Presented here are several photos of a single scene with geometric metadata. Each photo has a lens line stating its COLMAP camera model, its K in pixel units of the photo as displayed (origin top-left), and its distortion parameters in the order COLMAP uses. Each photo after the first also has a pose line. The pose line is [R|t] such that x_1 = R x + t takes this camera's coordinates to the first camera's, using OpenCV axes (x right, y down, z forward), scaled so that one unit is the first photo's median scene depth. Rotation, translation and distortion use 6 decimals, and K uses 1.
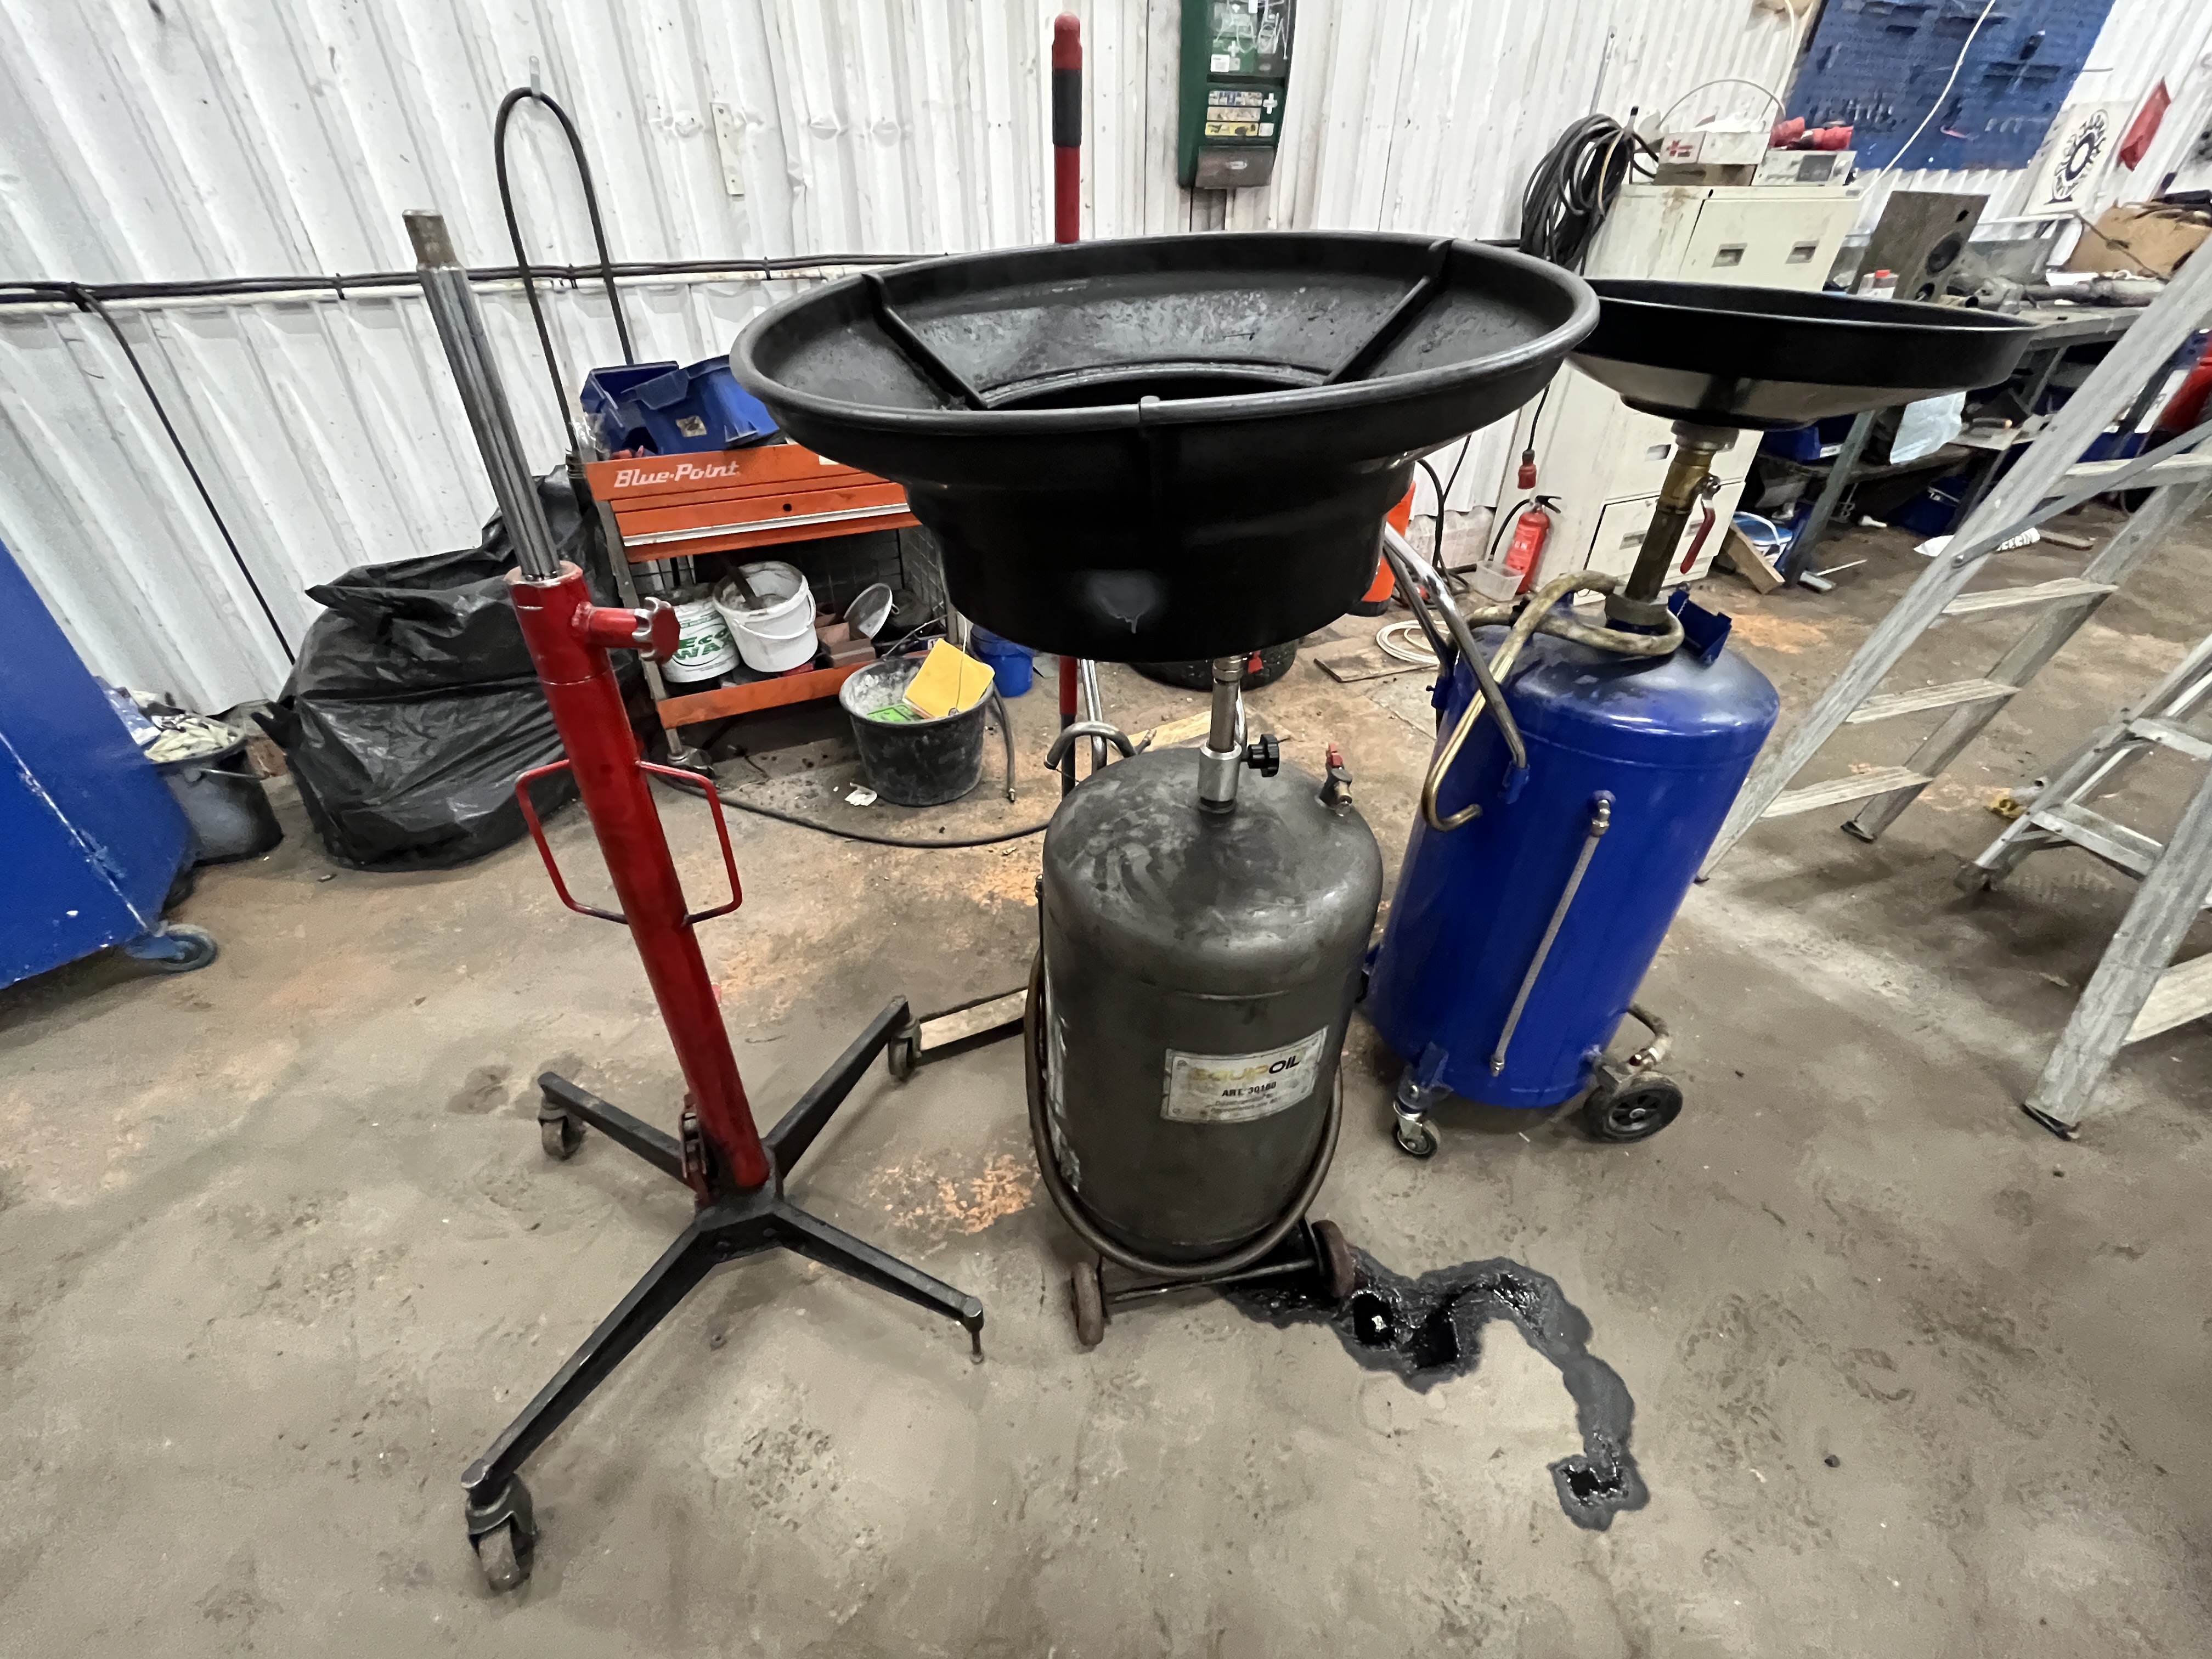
lens RADIAL K [[904.3, 0, 1102.9], [0, 904.3, 823.5], [0, 0, 1]] dist [-0.002196, -0.000306]
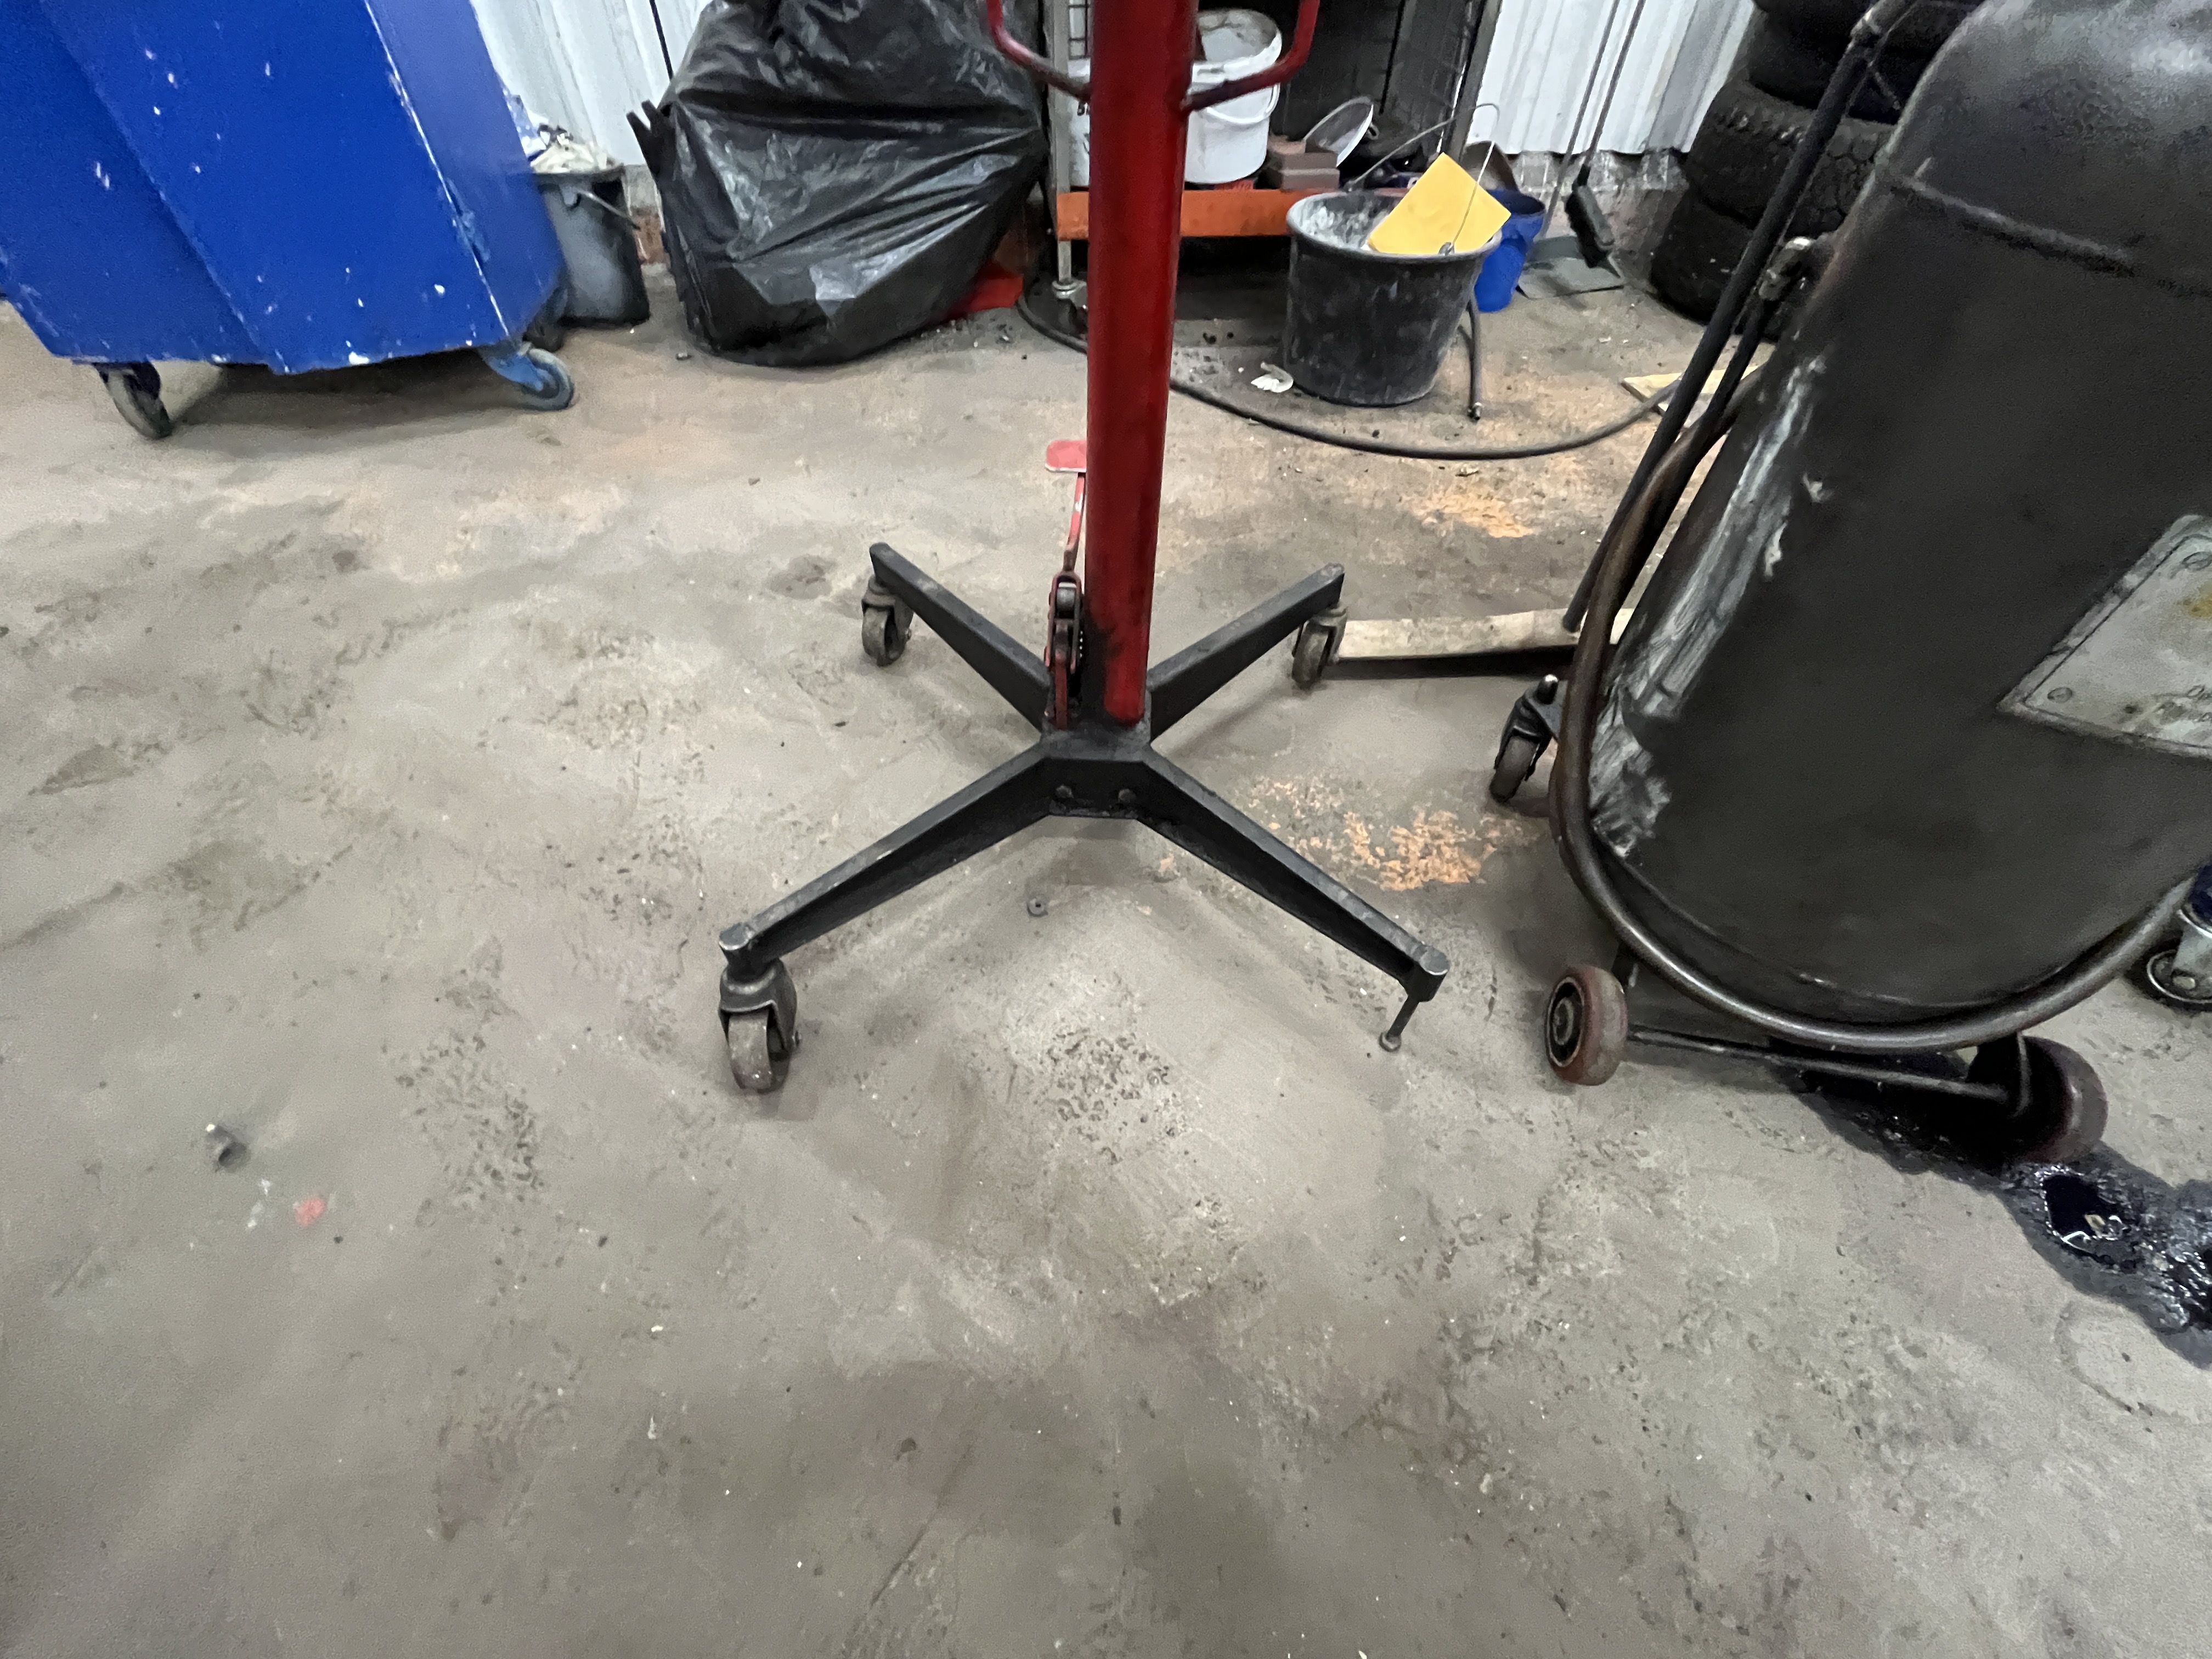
lens RADIAL K [[909.9, 0, 1107.4], [0, 909.9, 818.4], [0, 0, 1]] dist [-0.001795, 0.000173]
pose [[0.931838, 0.269235, -0.243293, -0.168968], [-0.211466, 0.947747, 0.238868, 0.250449], [0.294891, -0.171138, 0.940080, 0.265101]]
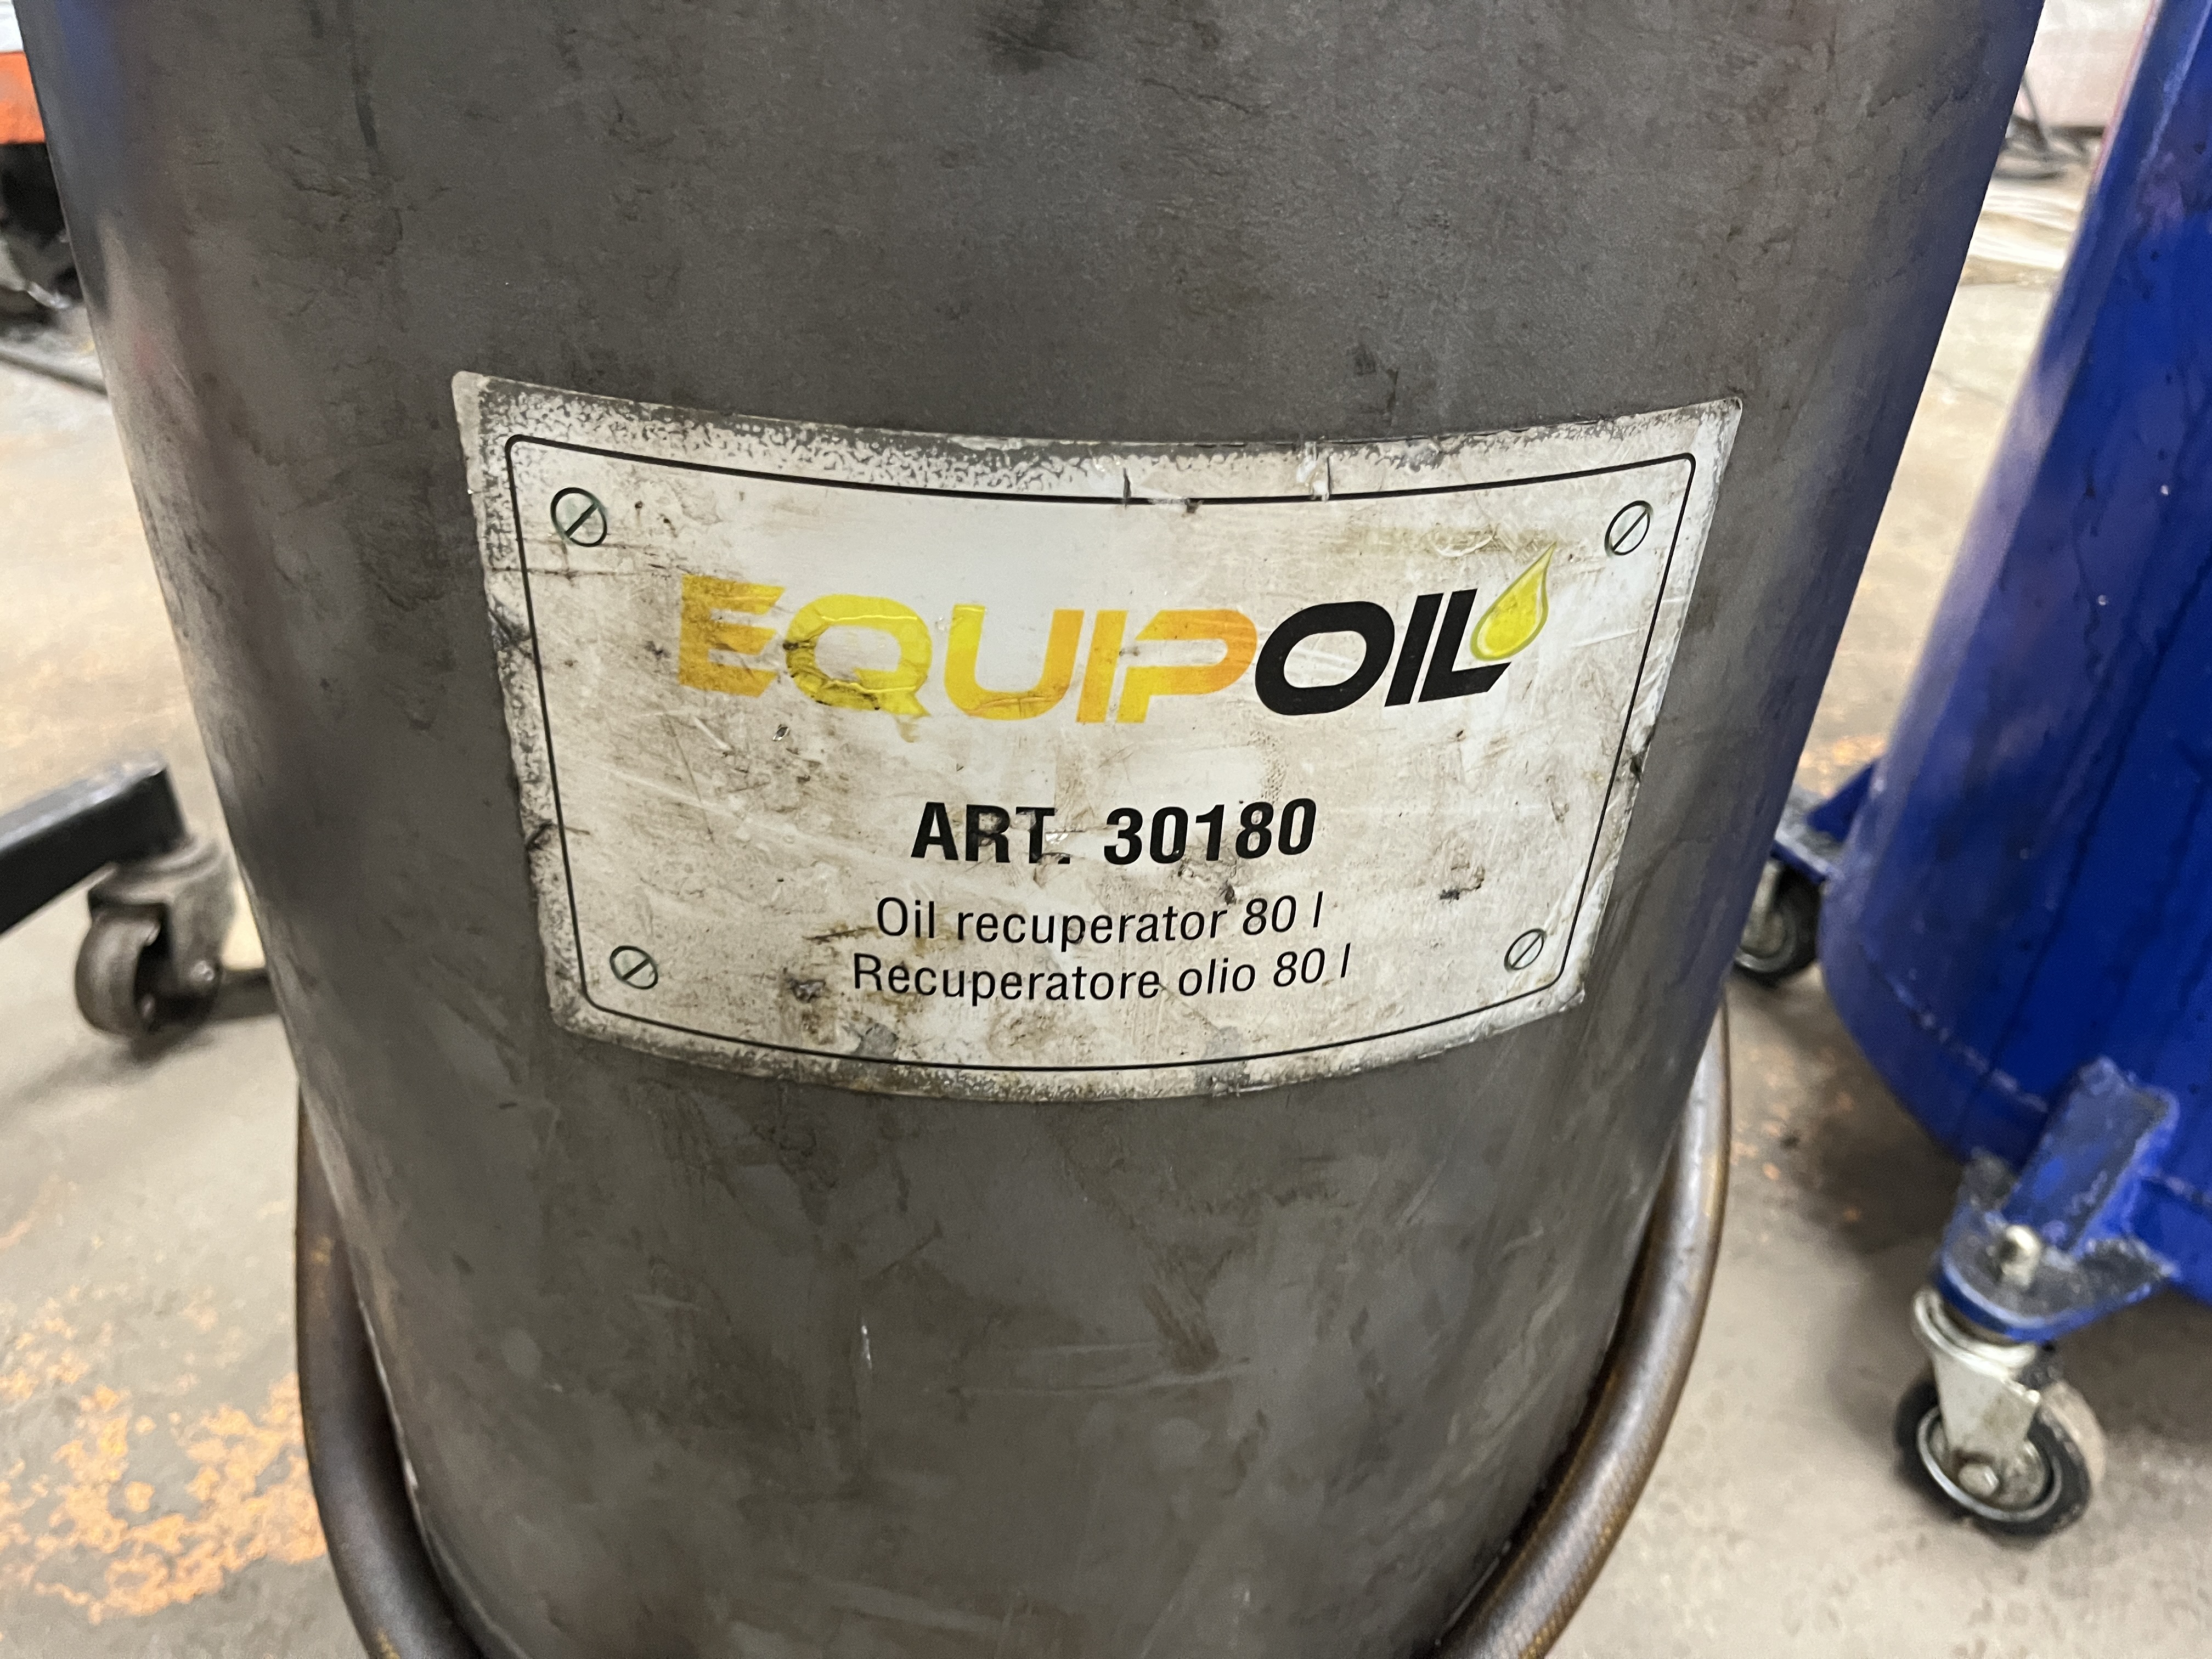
lens RADIAL K [[1717.9, 0, 1106.0], [0, 1717.9, 829.5], [0, 0, 1]] dist [0.078816, -0.152442]
pose [[0.993393, 0.090140, -0.071036, 0.119051], [-0.091202, 0.995762, -0.011847, 0.197445], [0.069667, 0.018248, 0.997403, 0.488694]]
